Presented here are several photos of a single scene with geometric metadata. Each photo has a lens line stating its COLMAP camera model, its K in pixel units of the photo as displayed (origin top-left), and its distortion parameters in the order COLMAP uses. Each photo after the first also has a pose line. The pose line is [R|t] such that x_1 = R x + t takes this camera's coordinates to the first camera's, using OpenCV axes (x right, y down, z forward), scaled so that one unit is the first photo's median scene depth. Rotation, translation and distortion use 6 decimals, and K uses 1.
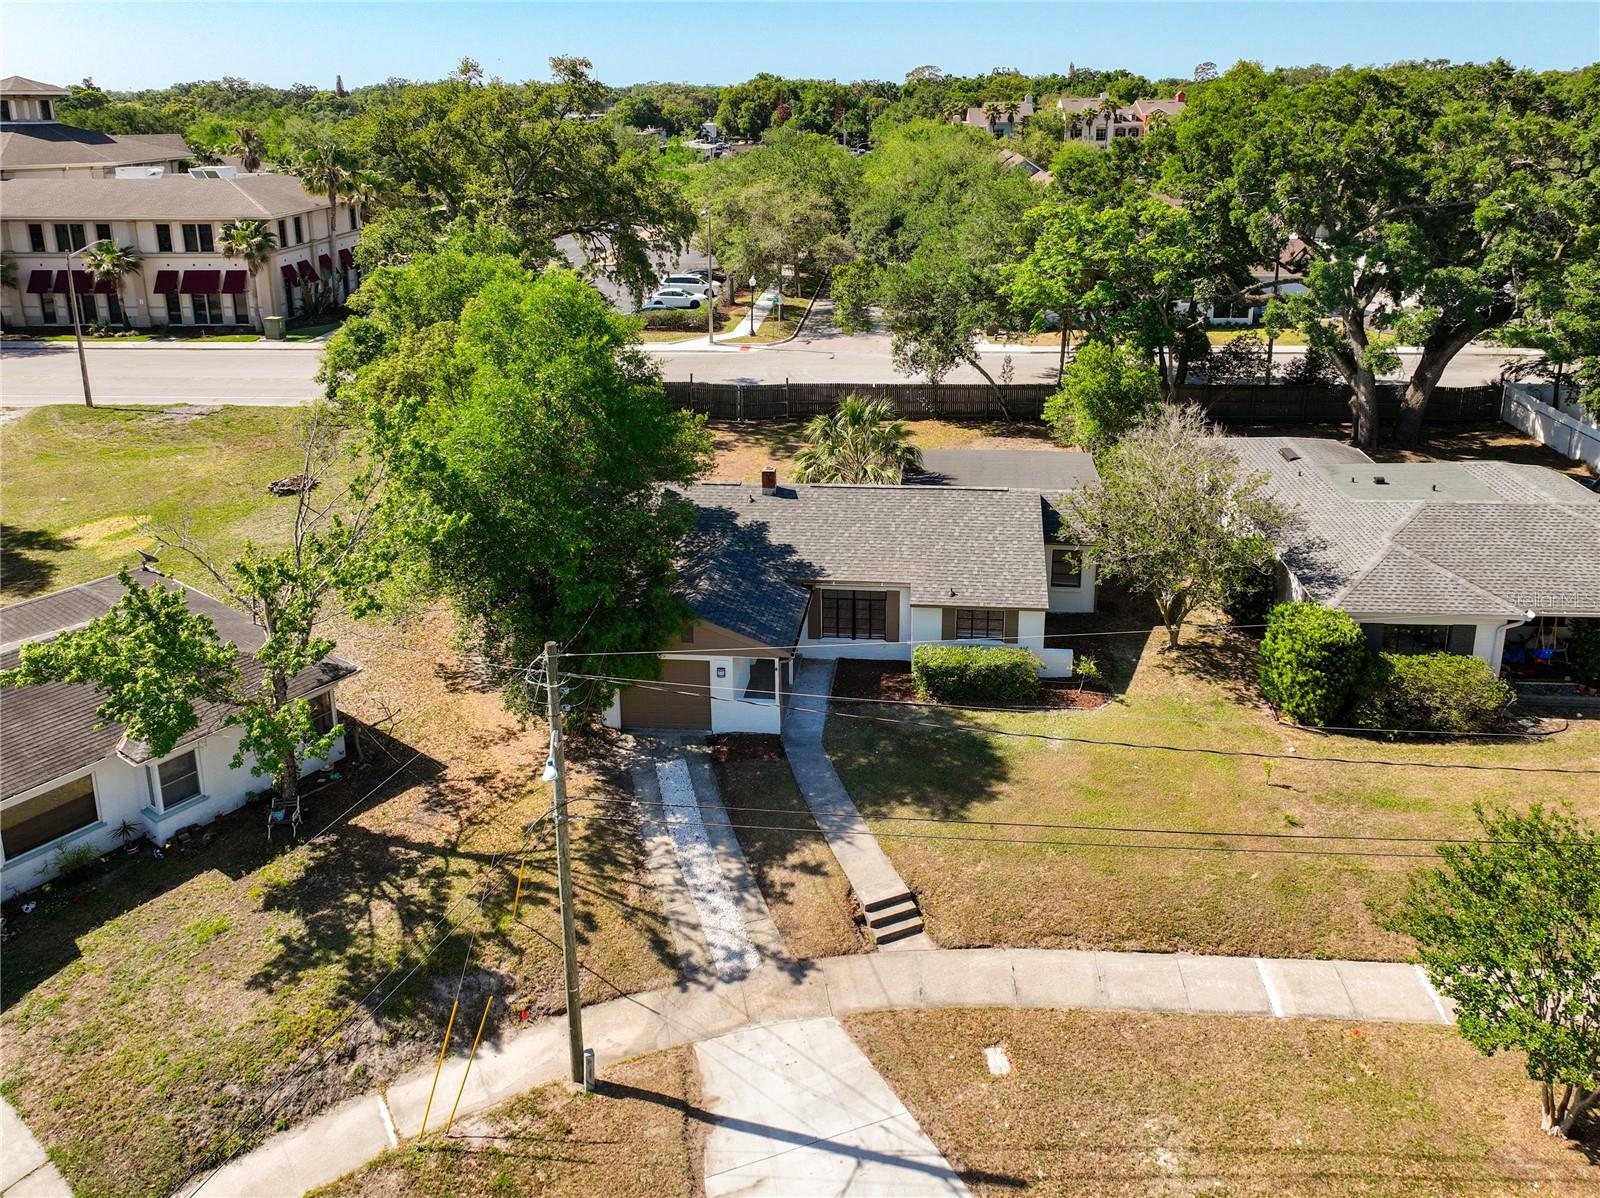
lens RADIAL K [[1181.9, 0, 843.5], [0, 1181.9, 473.1], [0, 0, 1]] dist [0.006726, 0.002652]
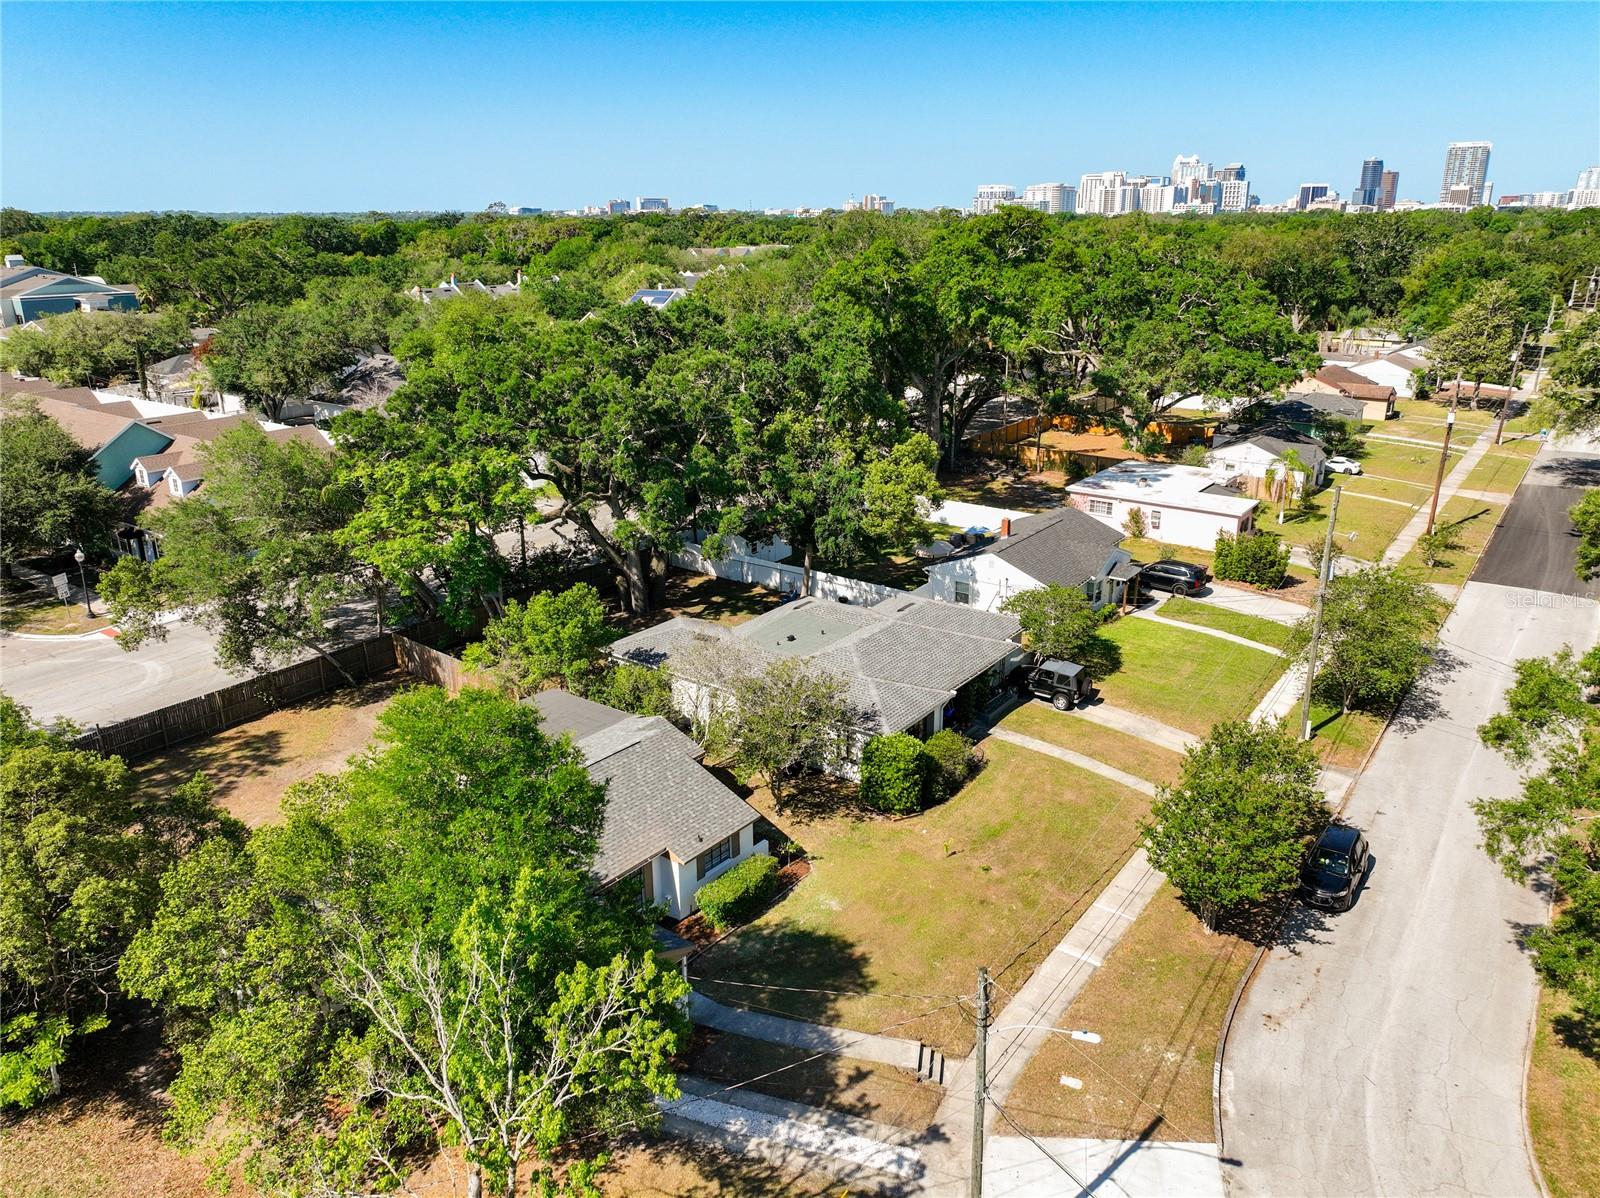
lens RADIAL K [[1149.8, 0, 800.0], [0, 1149.8, 599.0], [0, 0, 1]] dist [-0.000462, 0.013239]
pose [[0.527676, -0.267085, 0.806364, -0.871619], [0.257606, 0.954894, 0.147707, -0.331237], [-0.809442, 0.129783, 0.572677, 0.275944]]
